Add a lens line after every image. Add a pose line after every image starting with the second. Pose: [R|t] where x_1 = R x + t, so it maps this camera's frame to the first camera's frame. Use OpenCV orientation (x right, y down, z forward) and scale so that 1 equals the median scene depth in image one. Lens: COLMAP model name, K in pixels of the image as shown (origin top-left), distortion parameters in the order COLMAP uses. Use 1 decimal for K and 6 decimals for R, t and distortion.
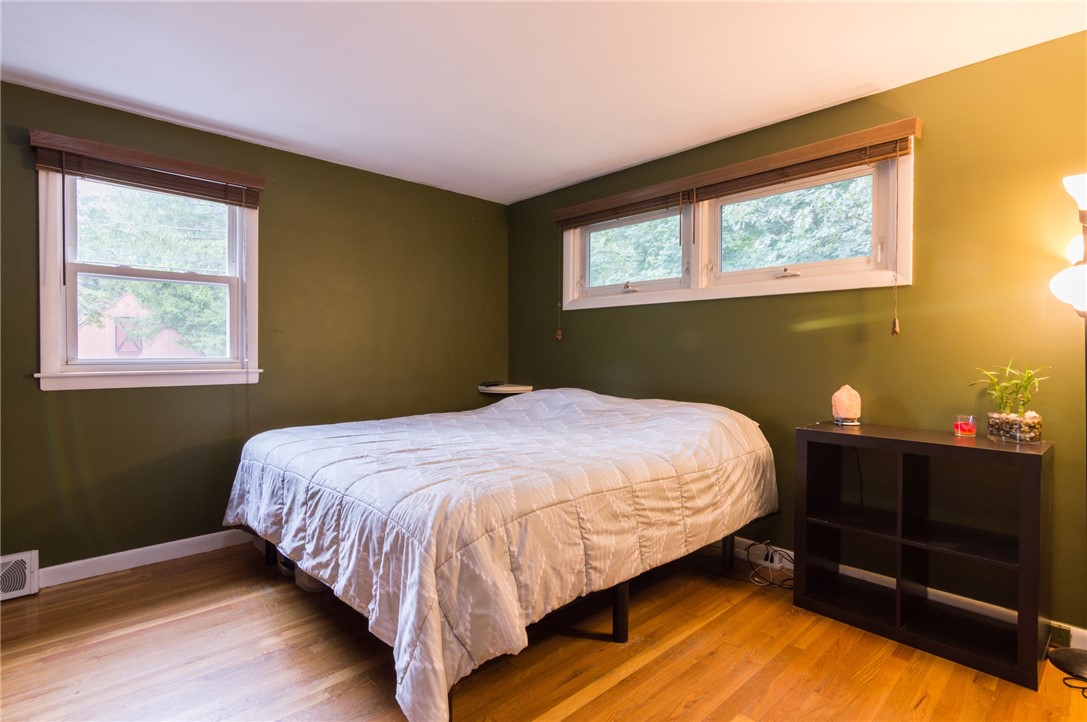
lens RADIAL K [[540.1, 0, 536.9], [0, 540.1, 359.2], [0, 0, 1]] dist [-0.000686, 0.000135]
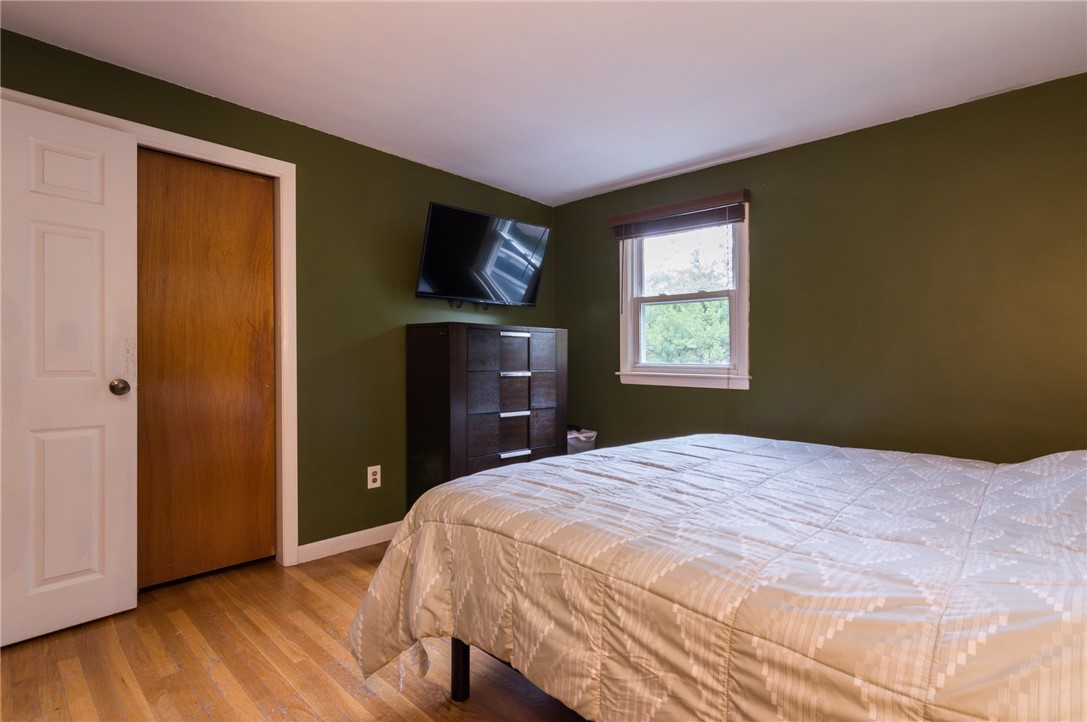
lens RADIAL K [[540.1, 0, 536.9], [0, 540.1, 359.2], [0, 0, 1]] dist [-0.000686, 0.000135]
pose [[0.049341, 0.000428, -0.998782, 0.748450], [-0.023603, 0.999721, -0.000738, -0.004808], [0.998503, 0.023611, 0.049337, 0.853874]]
